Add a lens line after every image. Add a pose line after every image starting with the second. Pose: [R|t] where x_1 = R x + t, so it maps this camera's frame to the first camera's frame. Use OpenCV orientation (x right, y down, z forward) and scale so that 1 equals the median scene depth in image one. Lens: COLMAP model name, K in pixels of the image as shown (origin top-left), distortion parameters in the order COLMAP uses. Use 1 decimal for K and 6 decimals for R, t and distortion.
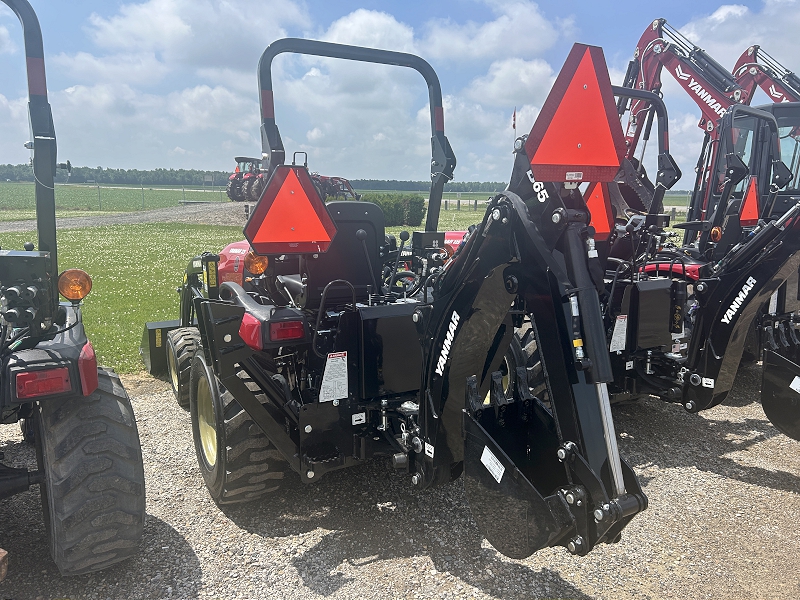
lens RADIAL K [[595.4, 0, 394.8], [0, 595.4, 300.8], [0, 0, 1]] dist [0.008910, 0.001350]
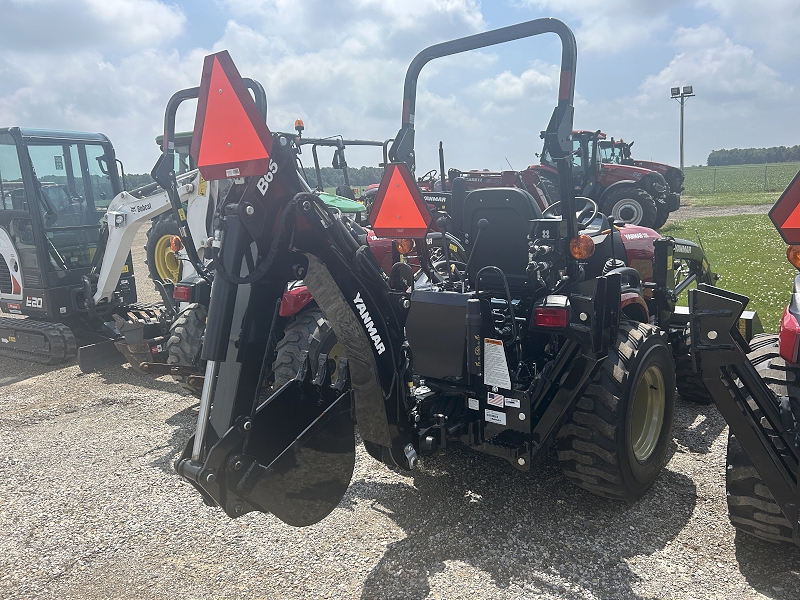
lens RADIAL K [[595.4, 0, 394.8], [0, 595.4, 300.8], [0, 0, 1]] dist [0.008910, 0.001350]
pose [[0.340440, 0.143276, -0.929286, 0.957980], [-0.109854, 0.987615, 0.112025, -0.086771], [0.933827, 0.063948, 0.351963, 0.597122]]
